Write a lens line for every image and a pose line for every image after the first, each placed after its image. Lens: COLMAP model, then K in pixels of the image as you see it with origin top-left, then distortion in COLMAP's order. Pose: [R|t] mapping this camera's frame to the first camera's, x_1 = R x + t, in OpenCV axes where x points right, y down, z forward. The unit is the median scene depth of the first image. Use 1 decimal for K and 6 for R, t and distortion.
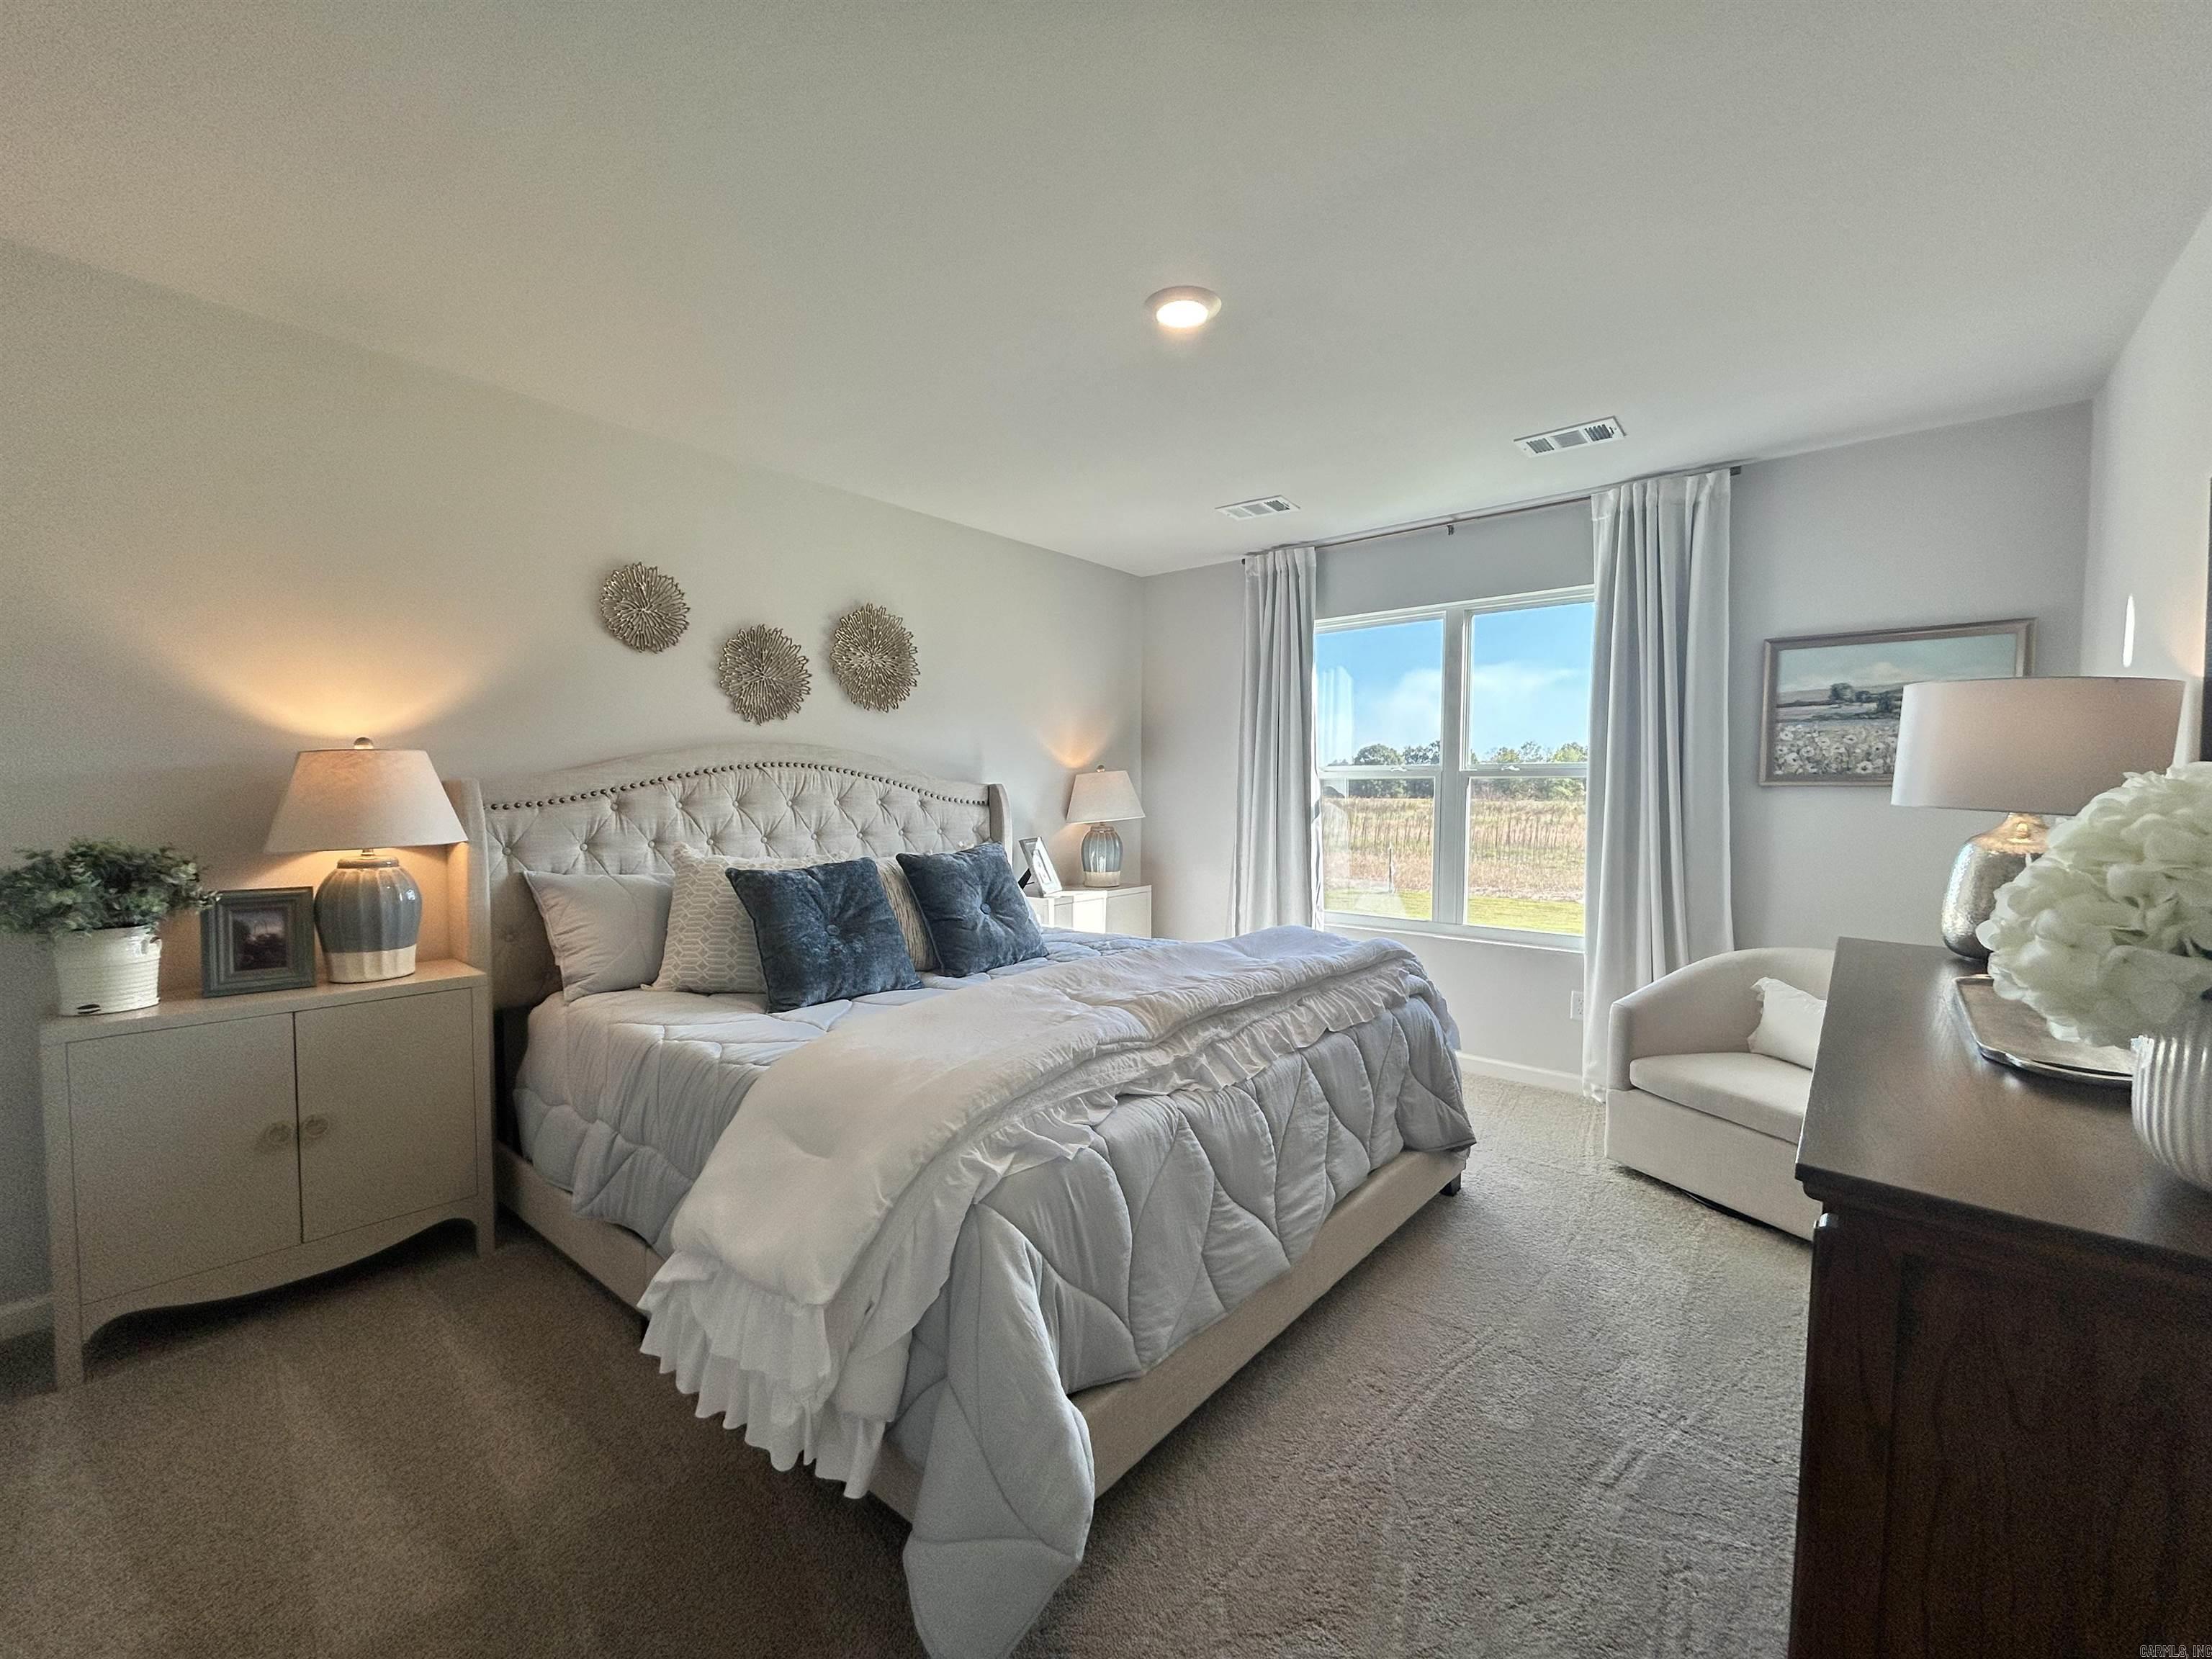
lens RADIAL K [[896.4, 0, 1119.0], [0, 896.4, 826.8], [0, 0, 1]] dist [-0.000851, 0.000644]
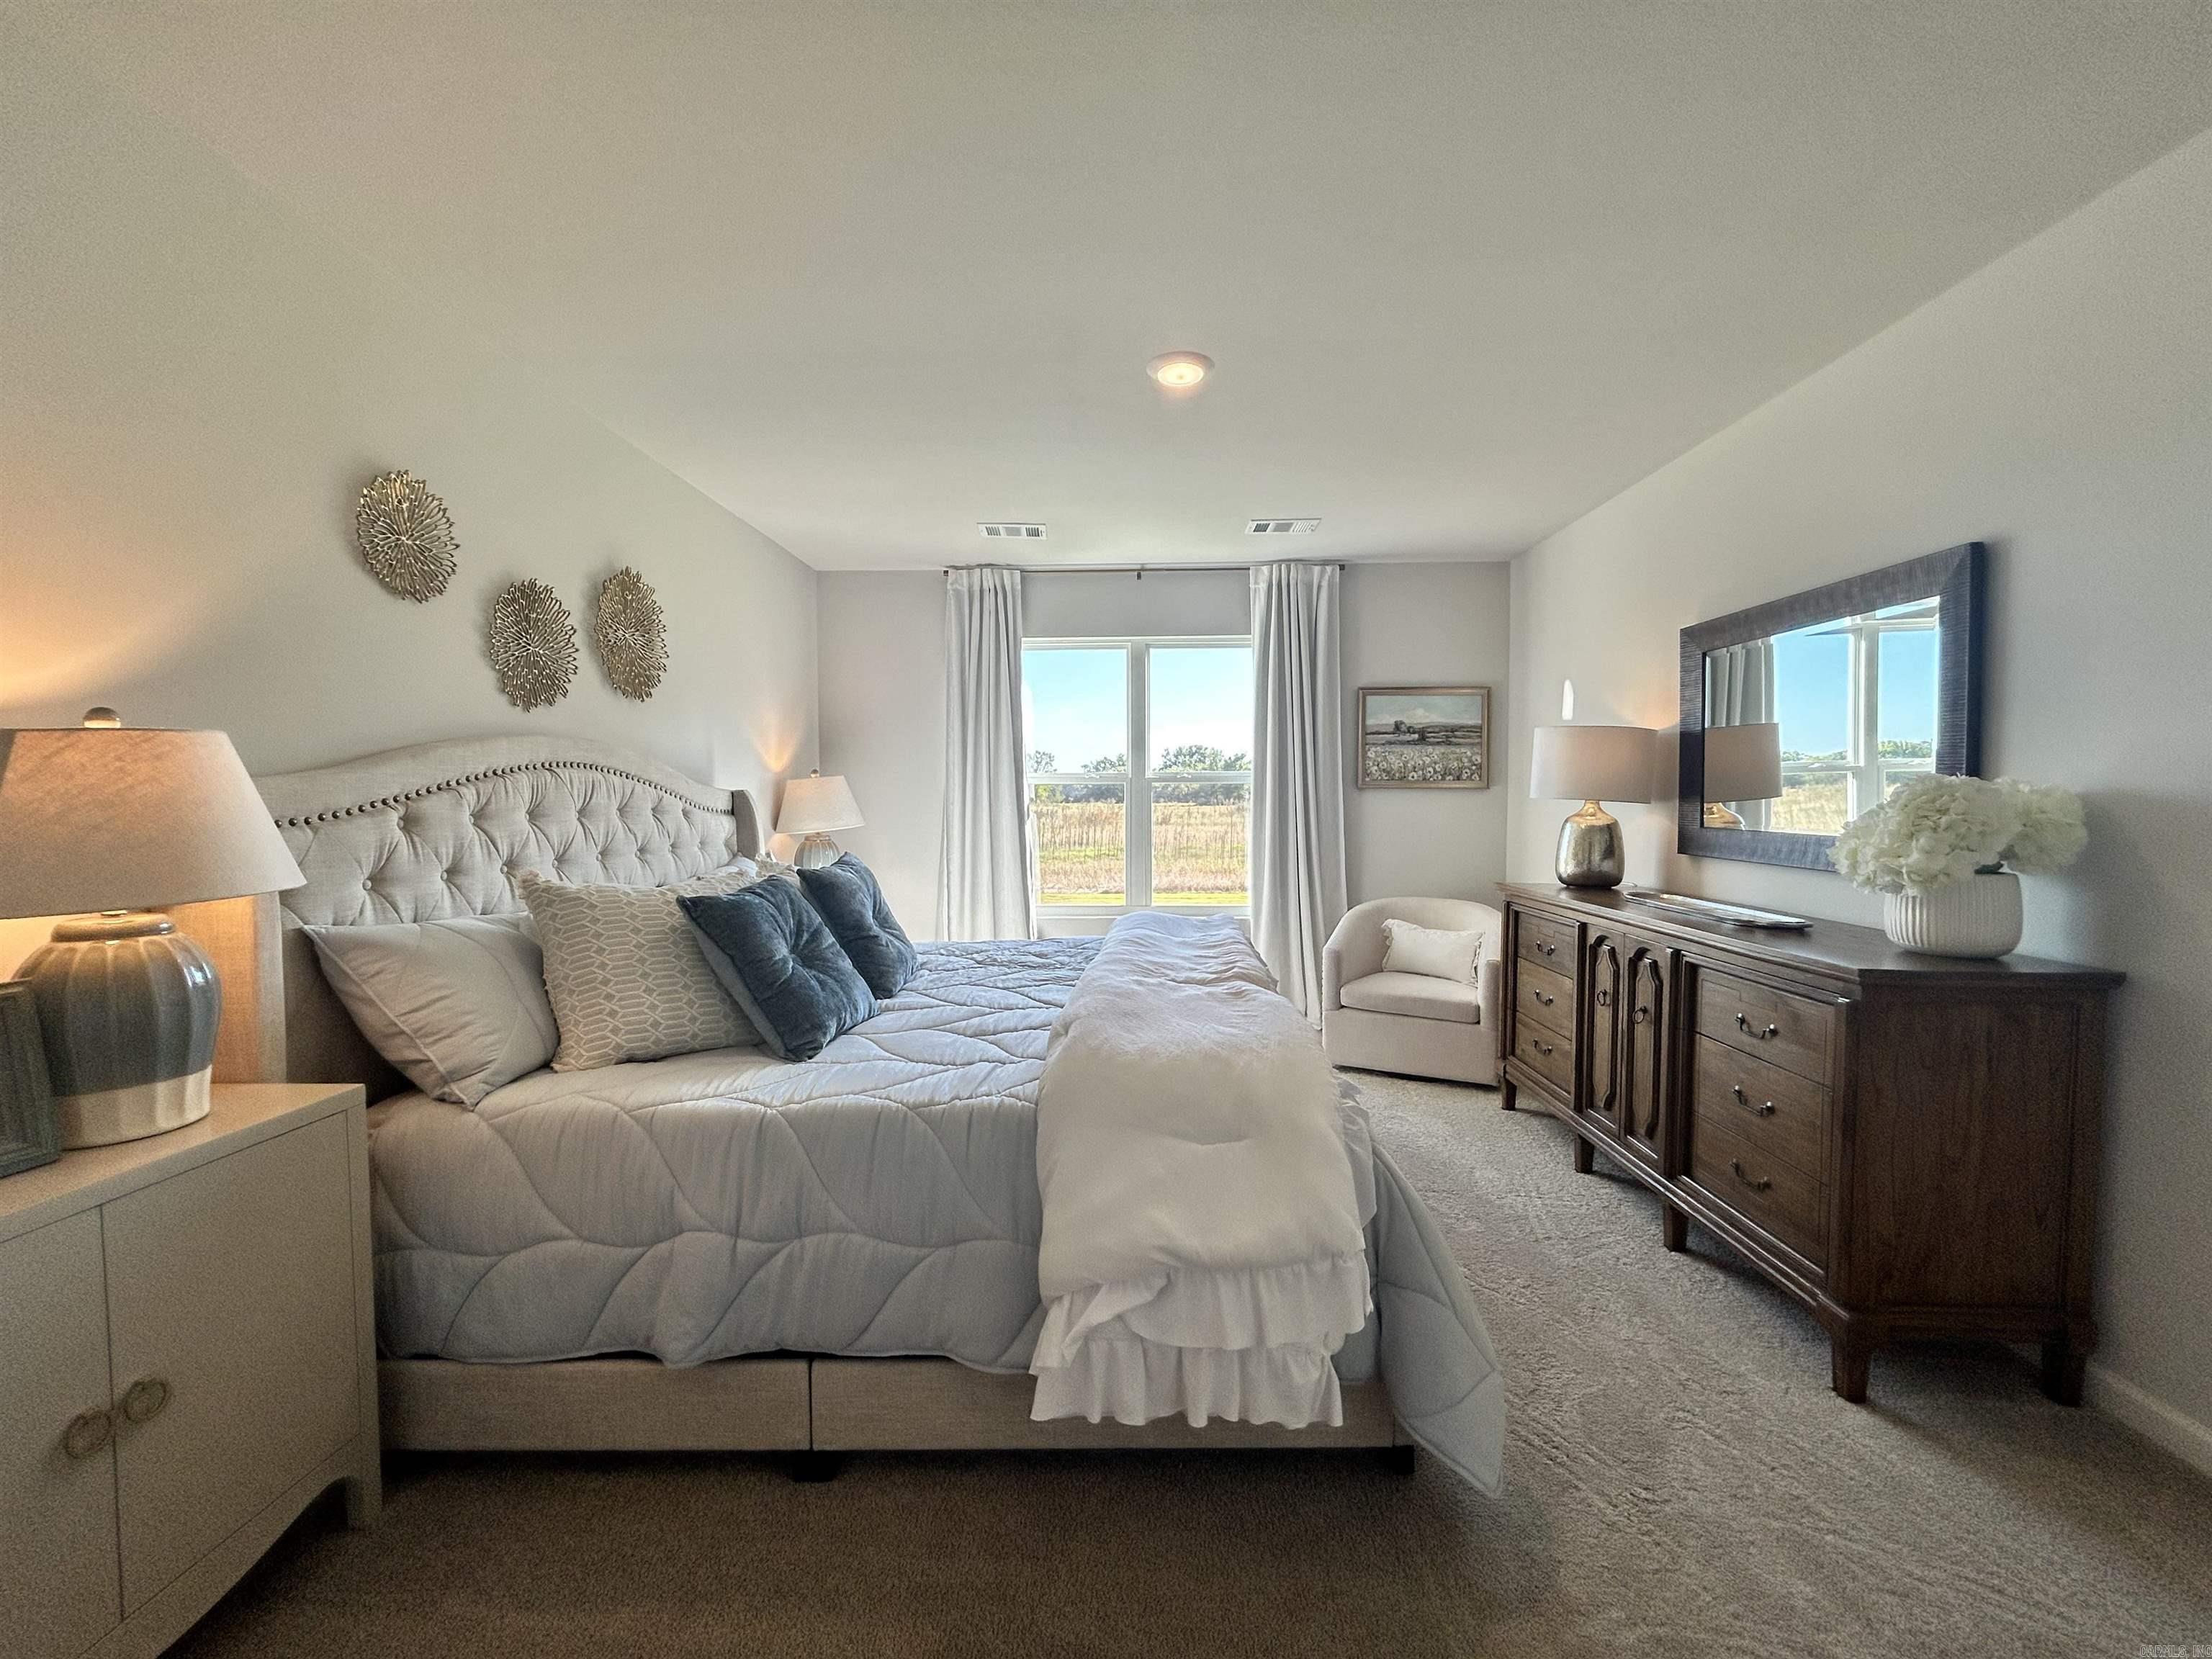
lens RADIAL K [[896.4, 0, 1085.1], [0, 896.4, 828.4], [0, 0, 1]] dist [-0.000851, 0.000644]
pose [[0.791368, -0.030113, 0.610598, -0.519918], [0.034429, 0.999396, 0.004665, -0.003673], [-0.610370, 0.017331, 0.791927, 0.129275]]
